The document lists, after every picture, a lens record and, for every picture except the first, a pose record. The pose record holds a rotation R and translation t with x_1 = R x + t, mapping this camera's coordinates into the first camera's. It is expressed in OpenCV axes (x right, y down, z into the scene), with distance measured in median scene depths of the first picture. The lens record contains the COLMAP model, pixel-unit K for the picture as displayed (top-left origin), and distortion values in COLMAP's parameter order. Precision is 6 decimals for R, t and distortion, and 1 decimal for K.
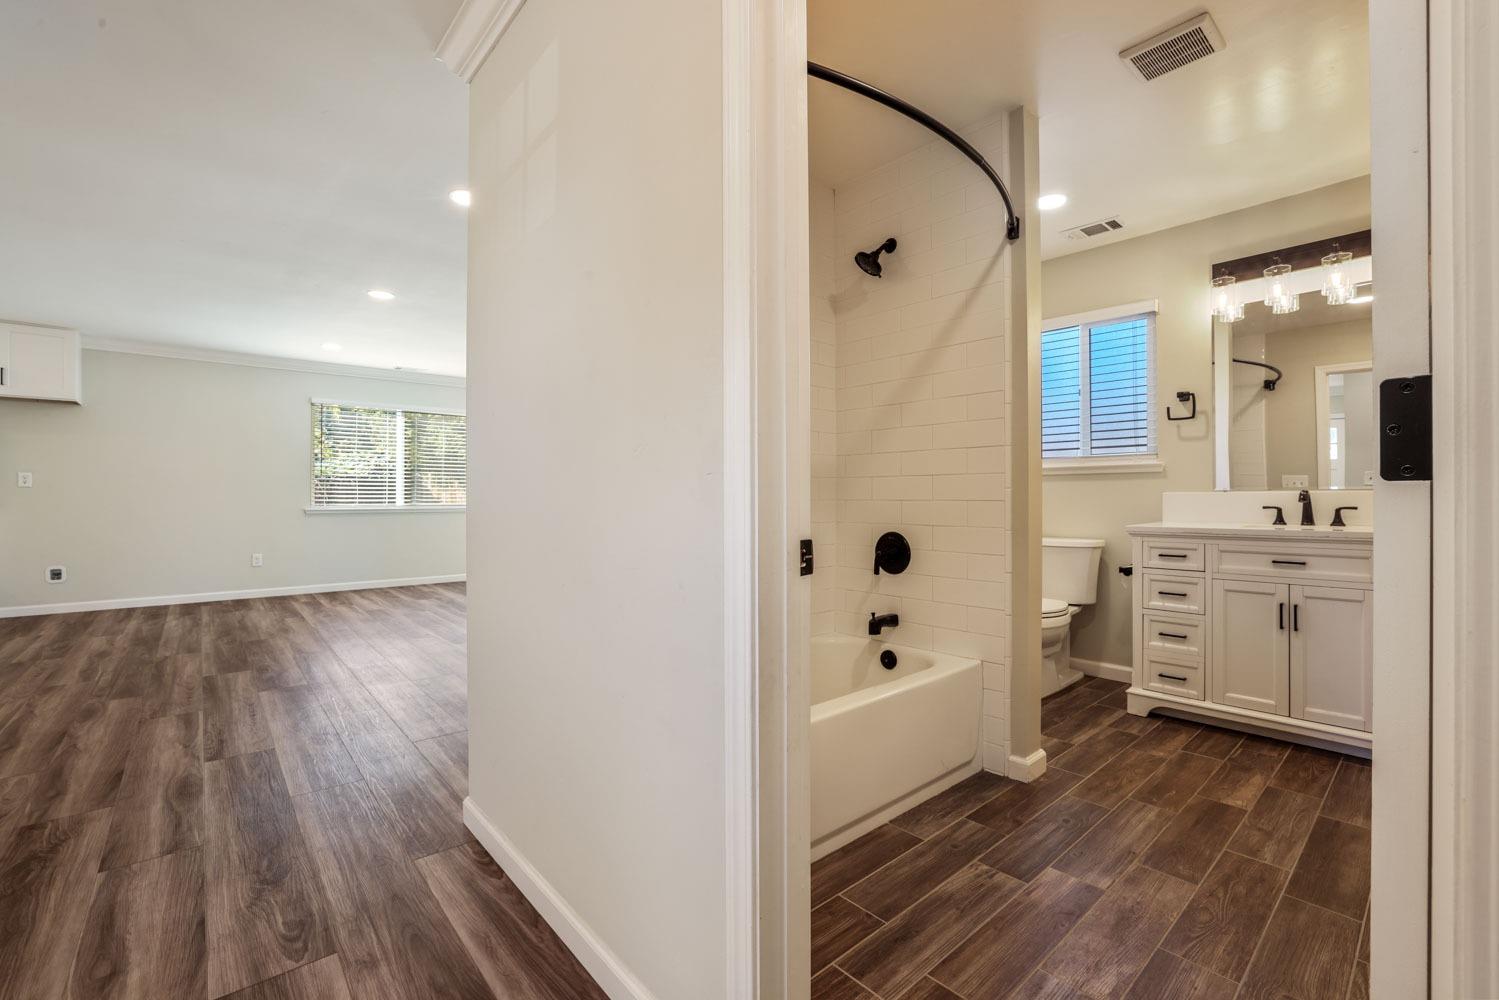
lens RADIAL K [[641.7, 0, 717.6], [0, 641.7, 497.9], [0, 0, 1]] dist [-0.000159, 0.000242]
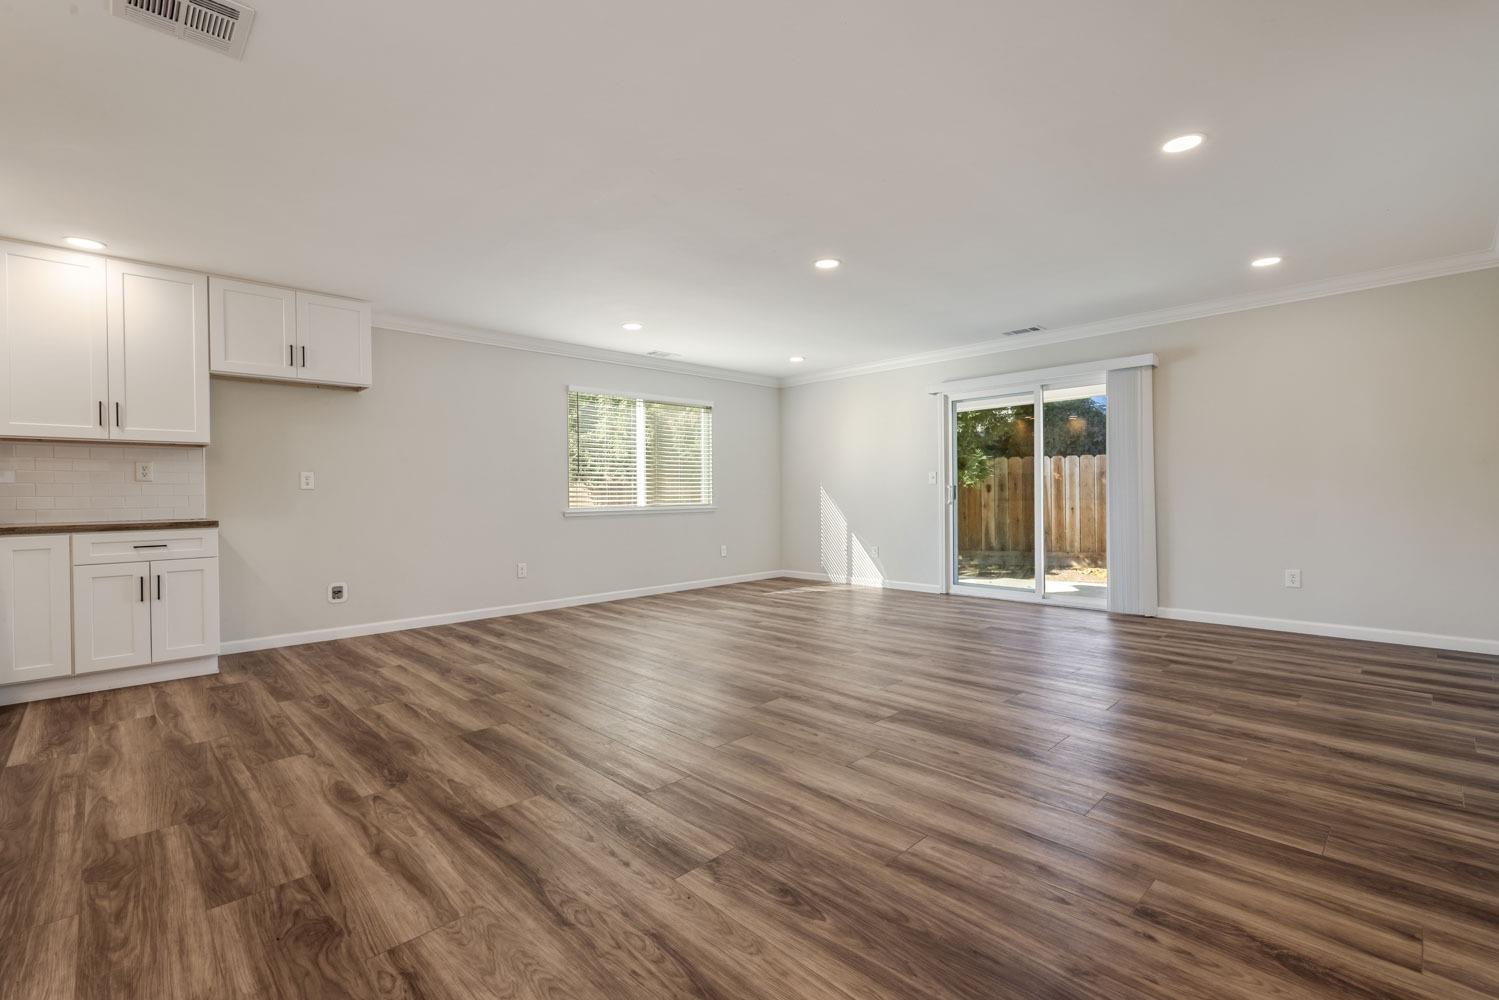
lens RADIAL K [[665.7, 0, 745.6], [0, 665.7, 491.5], [0, 0, 1]] dist [0.003024, 0.000408]
pose [[0.996148, -0.012480, 0.086790, -0.808374], [0.013100, 0.999893, -0.006575, -0.001172], [-0.086699, 0.007686, 0.996205, 0.114257]]
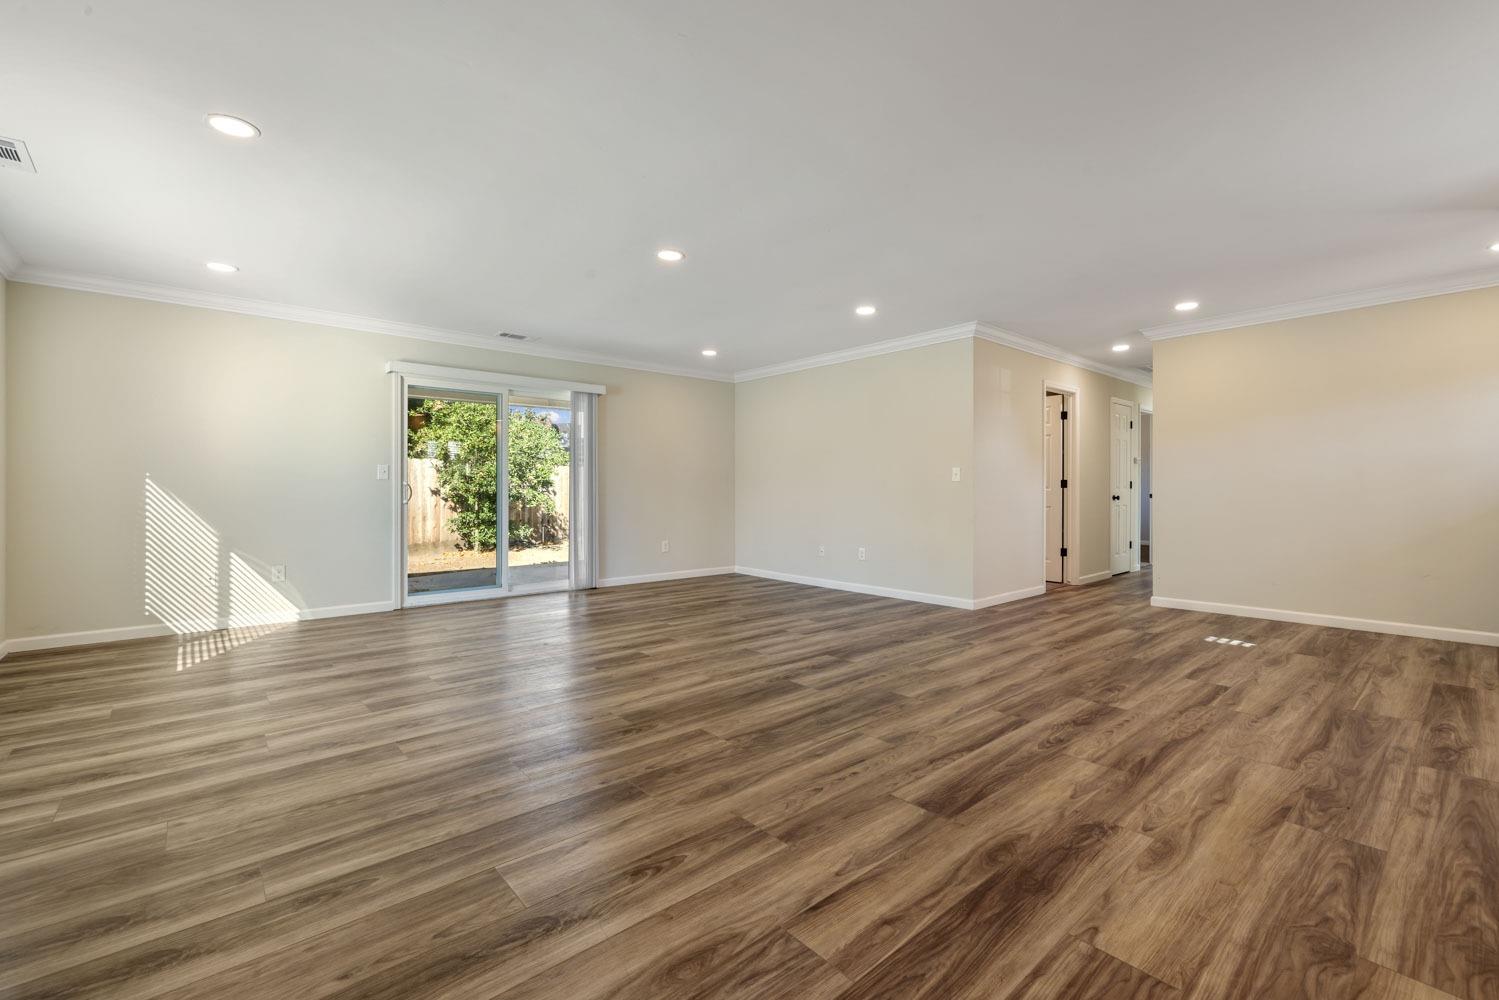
lens RADIAL K [[636.6, 0, 748.3], [0, 636.6, 489.3], [0, 0, 1]] dist [-0.000166, 0.000082]
pose [[-0.030716, -0.000519, 0.999528, -1.553073], [0.002218, 0.999997, 0.000588, -0.004123], [-0.999526, 0.002235, -0.030715, 1.034197]]
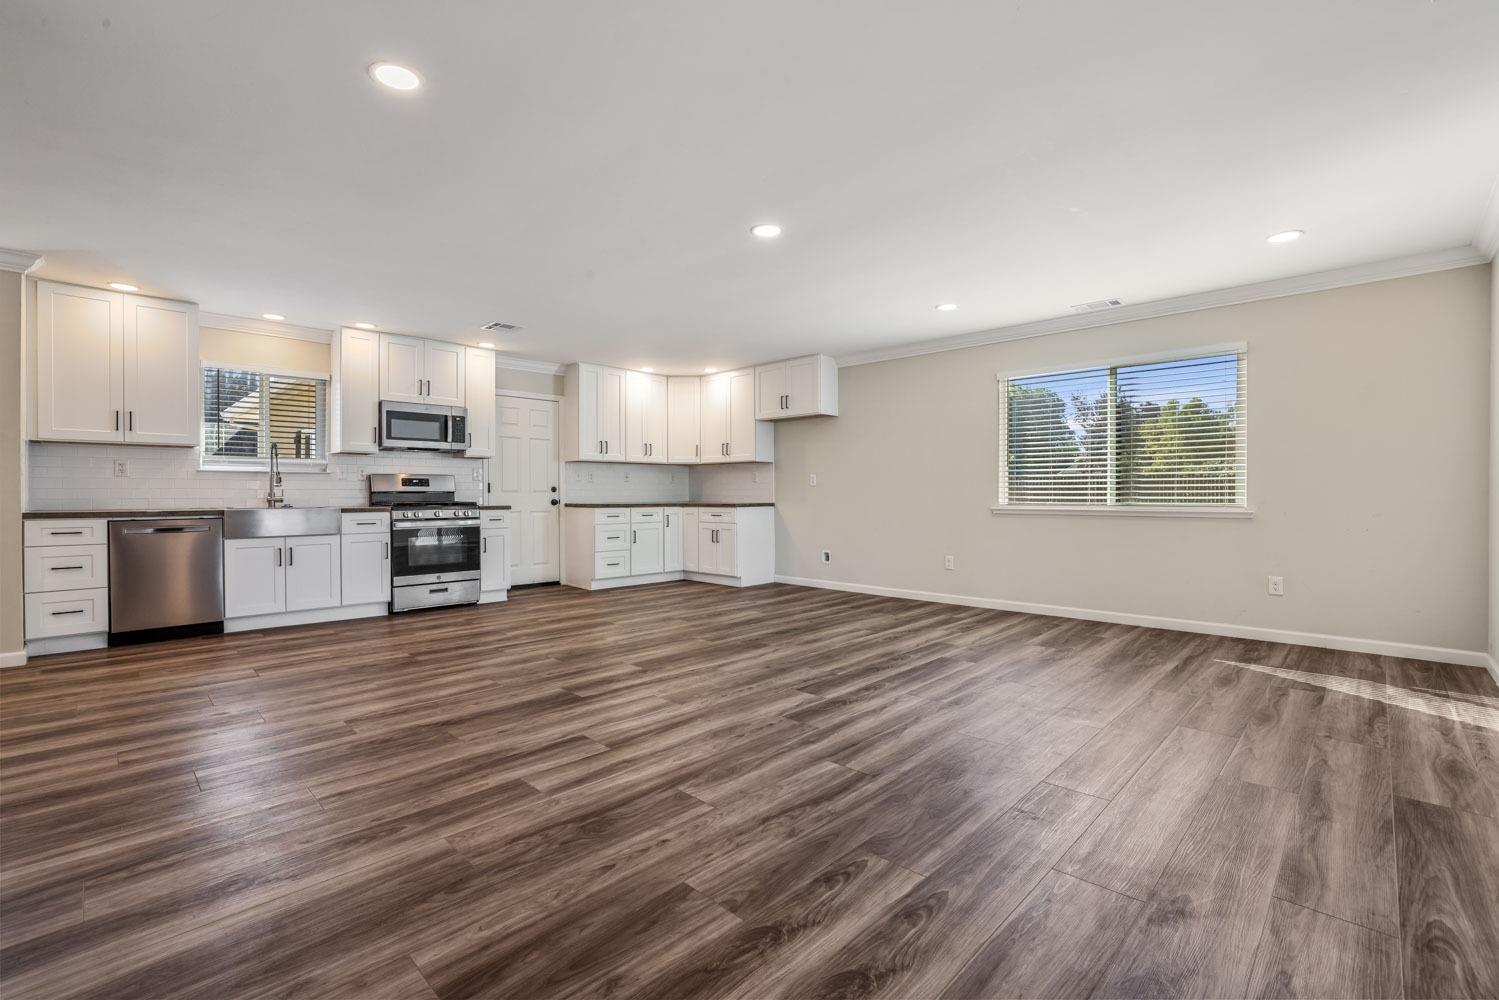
lens RADIAL K [[655.7, 0, 749.5], [0, 655.7, 503.9], [0, 0, 1]] dist [-0.057894, 0.020051]
pose [[0.120320, 0.015607, -0.992612, 0.276222], [0.001005, 0.999874, 0.015843, -0.002252], [0.992735, -0.002904, 0.120289, 0.993354]]
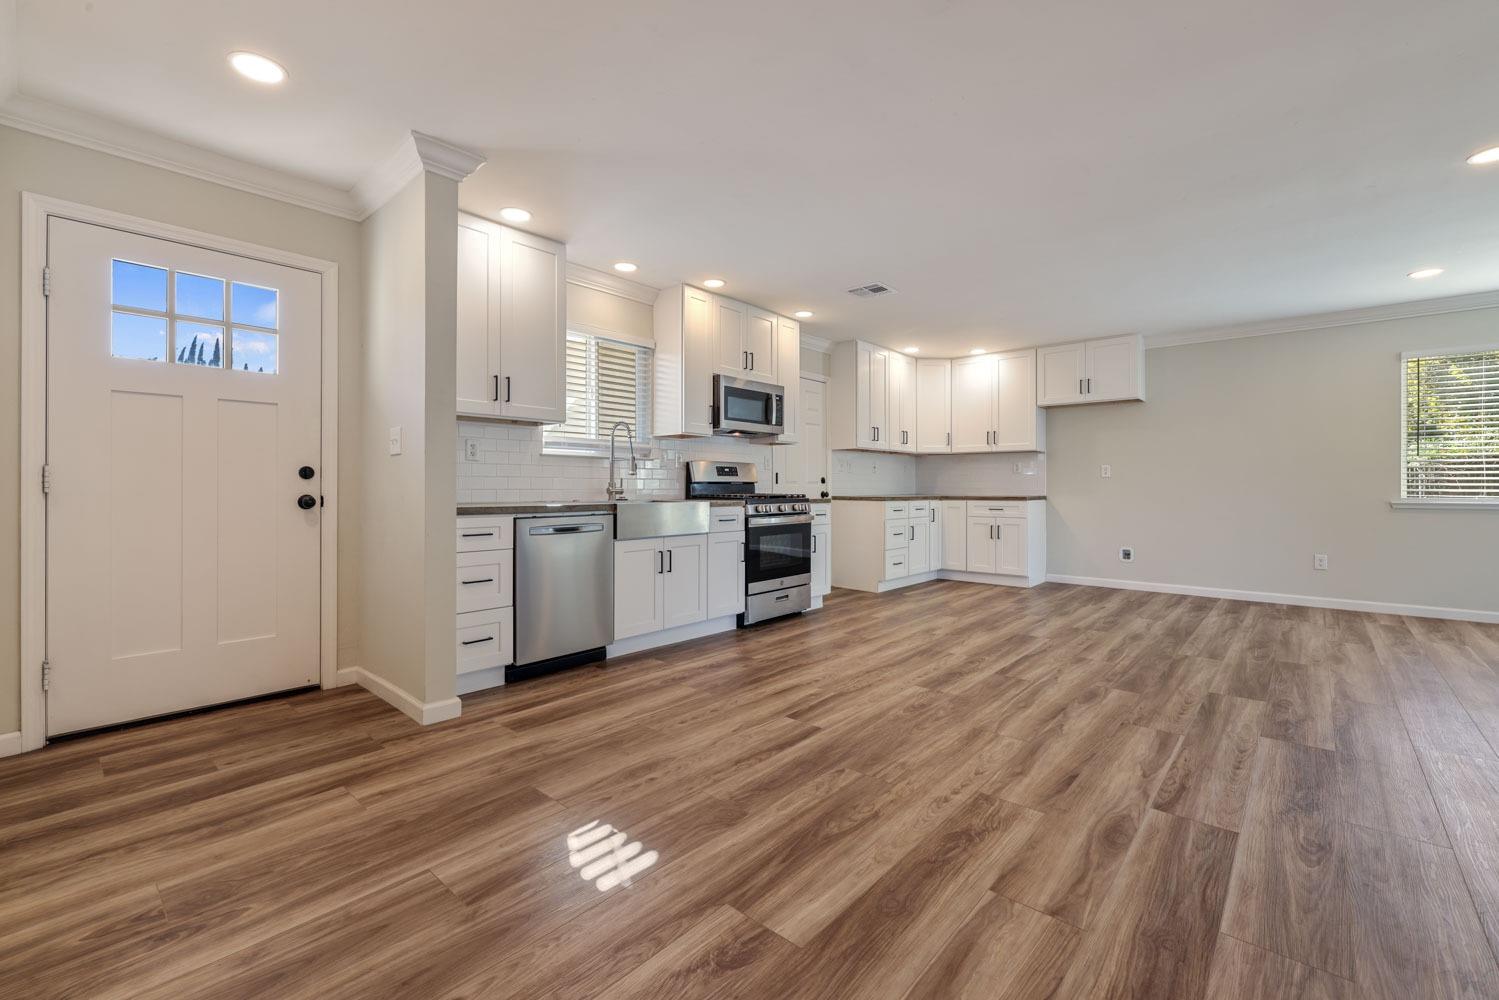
lens RADIAL K [[636.6, 0, 748.3], [0, 636.6, 489.3], [0, 0, 1]] dist [-0.000166, 0.000082]
pose [[0.166436, 0.004929, -0.986040, -0.051545], [-0.001662, 0.999987, 0.004718, 0.000645], [0.986051, 0.000853, 0.166442, 0.220454]]
